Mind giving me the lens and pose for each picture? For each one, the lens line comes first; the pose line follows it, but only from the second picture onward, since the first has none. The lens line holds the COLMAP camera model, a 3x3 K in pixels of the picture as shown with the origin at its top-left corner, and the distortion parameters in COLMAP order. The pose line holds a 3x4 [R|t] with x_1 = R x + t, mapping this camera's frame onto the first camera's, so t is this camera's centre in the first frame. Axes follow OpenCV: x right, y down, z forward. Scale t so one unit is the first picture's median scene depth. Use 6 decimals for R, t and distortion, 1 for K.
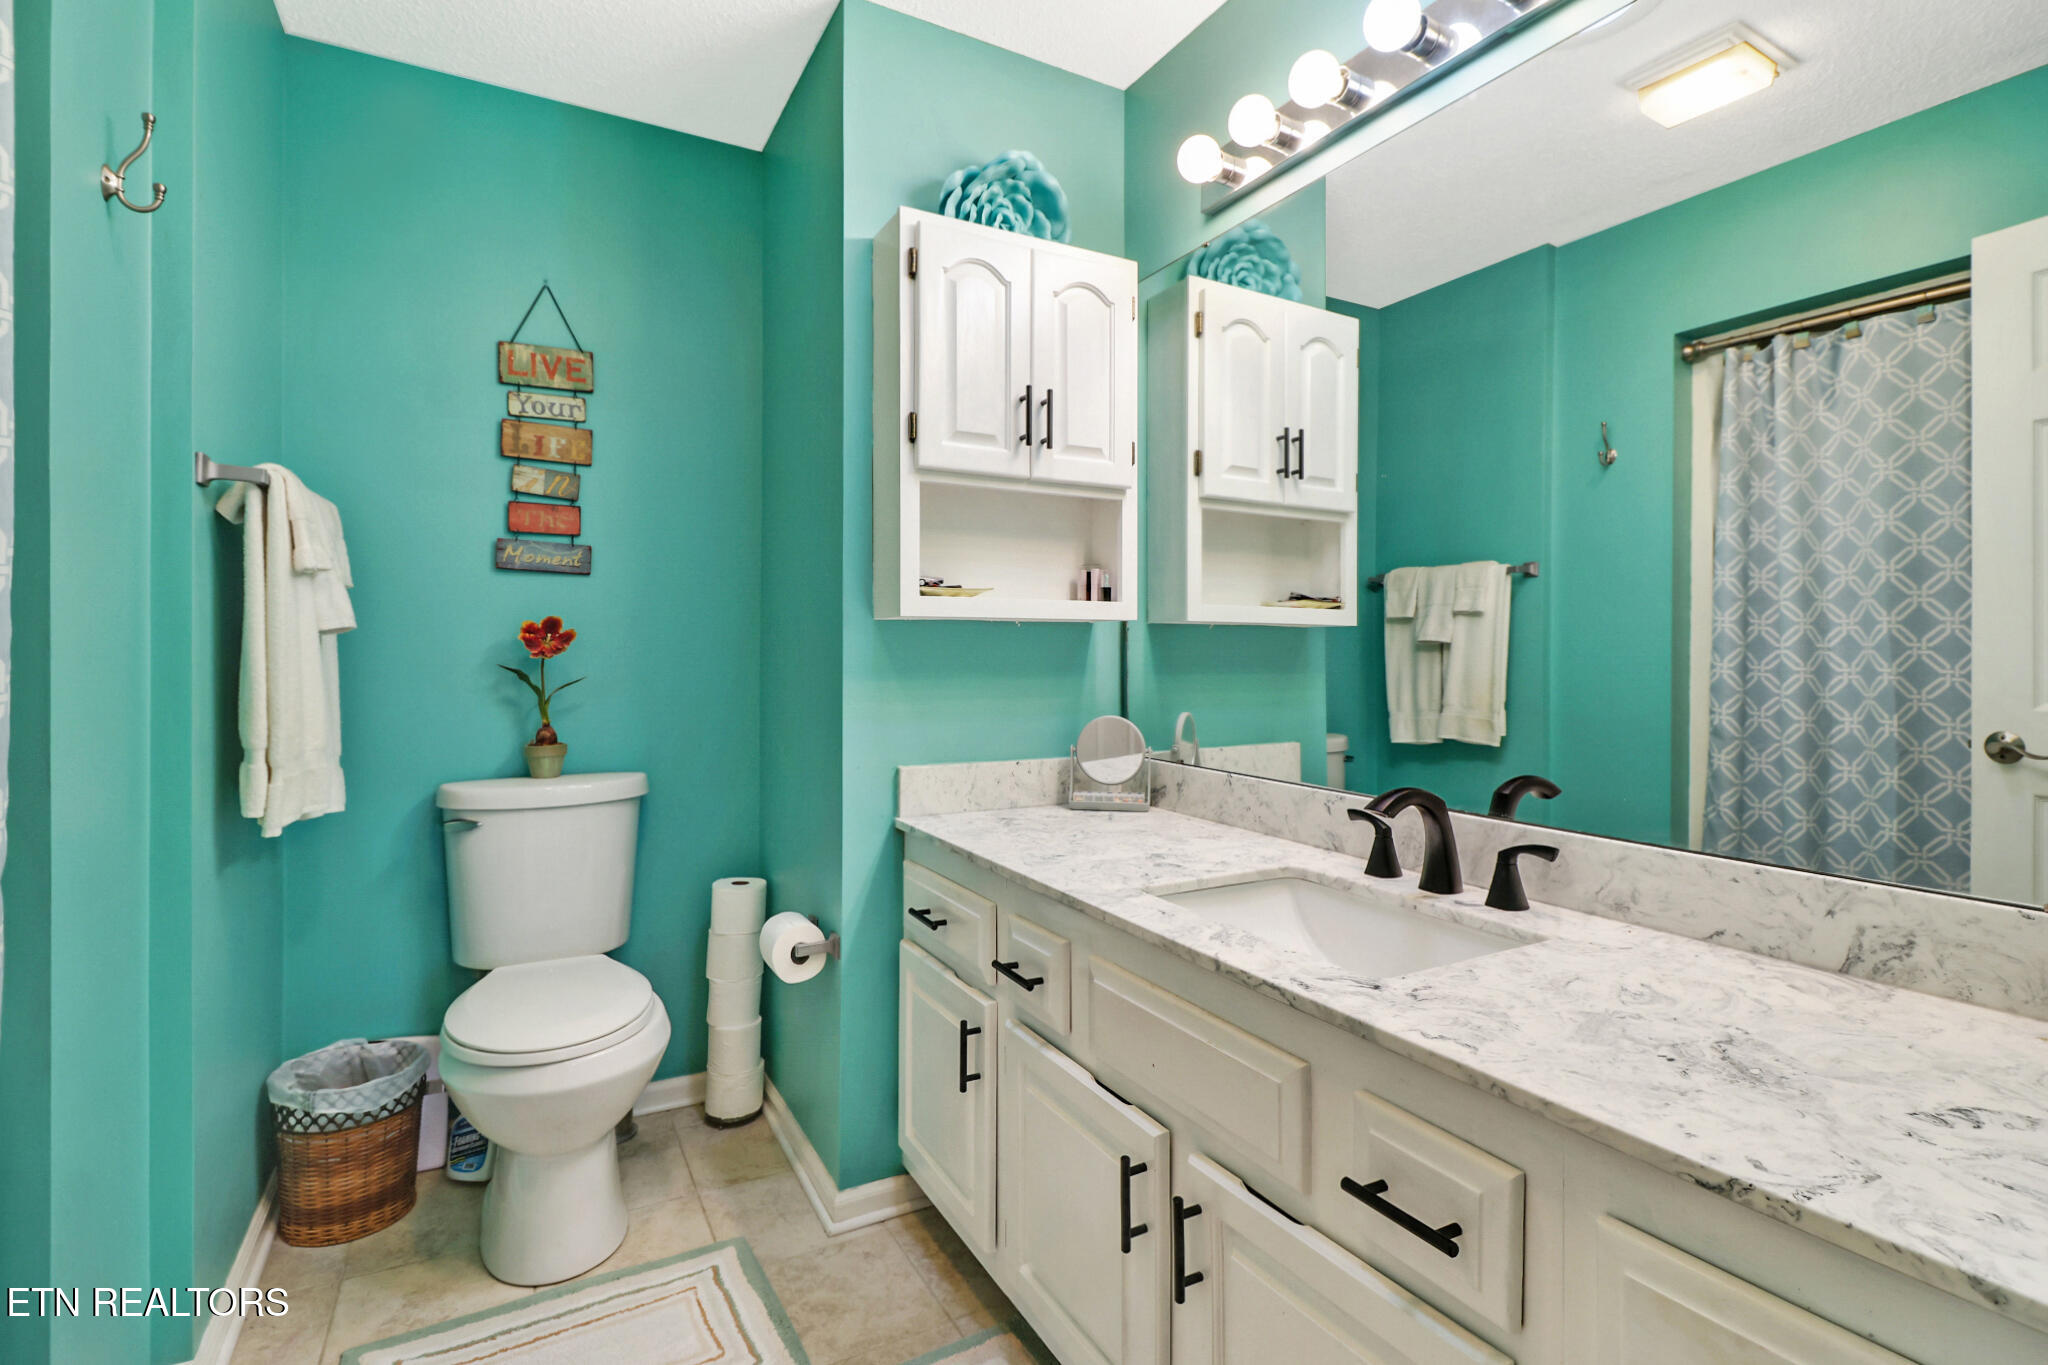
lens RADIAL K [[948.0, 0, 1031.3], [0, 948.0, 674.3], [0, 0, 1]] dist [0.000537, -0.012413]
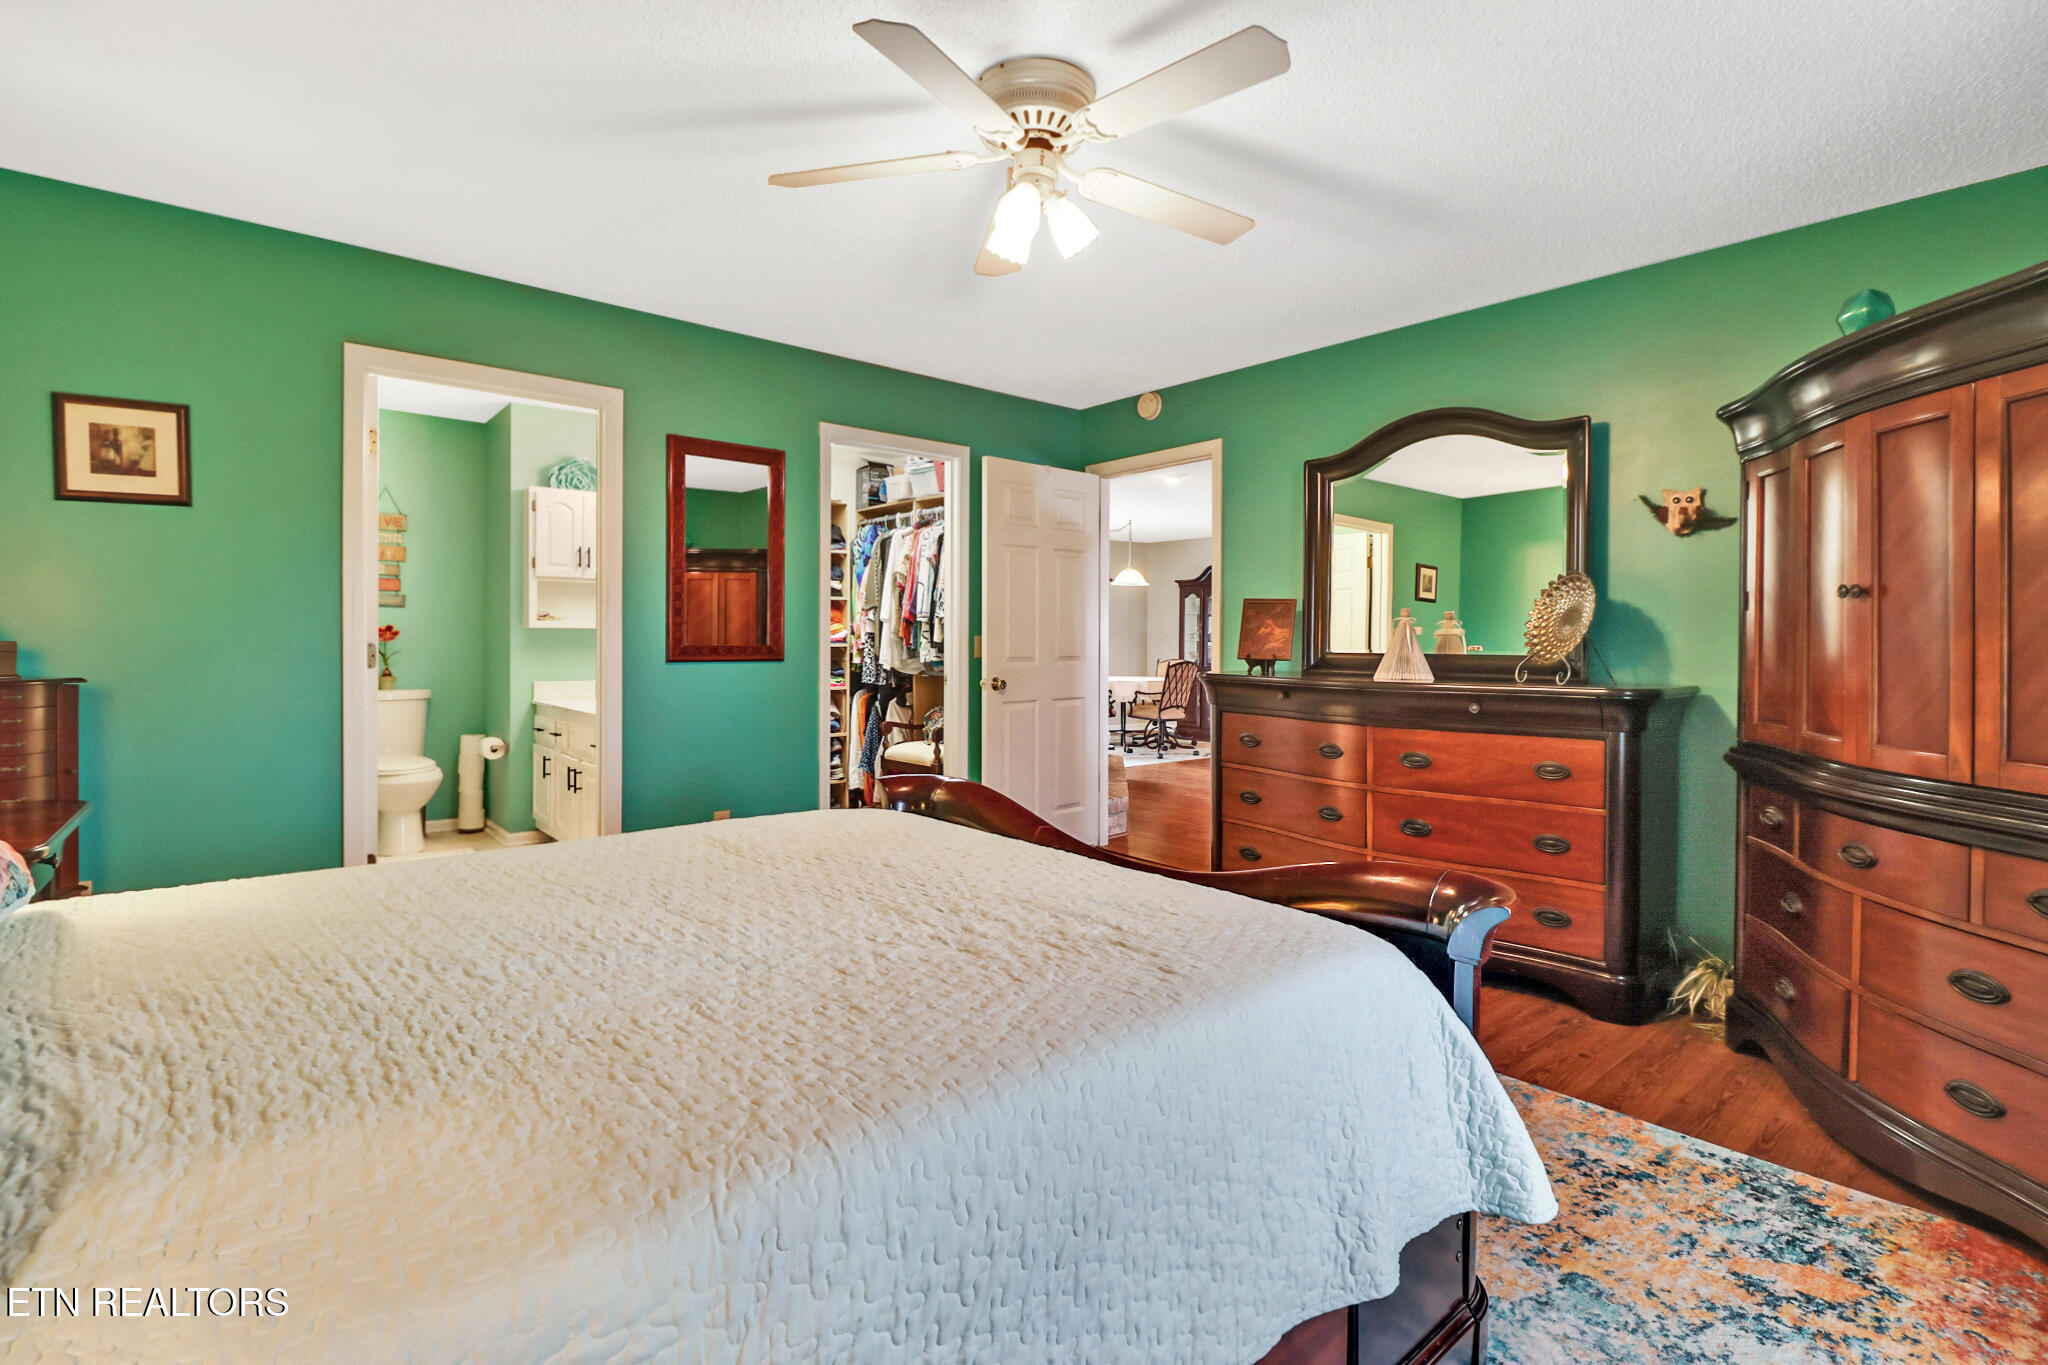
lens RADIAL K [[948.0, 0, 1020.5], [0, 948.0, 660.7], [0, 0, 1]] dist [0.000537, -0.012413]
pose [[0.979965, -0.001692, 0.199163, 0.617697], [0.001064, 0.999994, 0.003261, 0.026588], [-0.199167, -0.002984, 0.979961, -1.749636]]
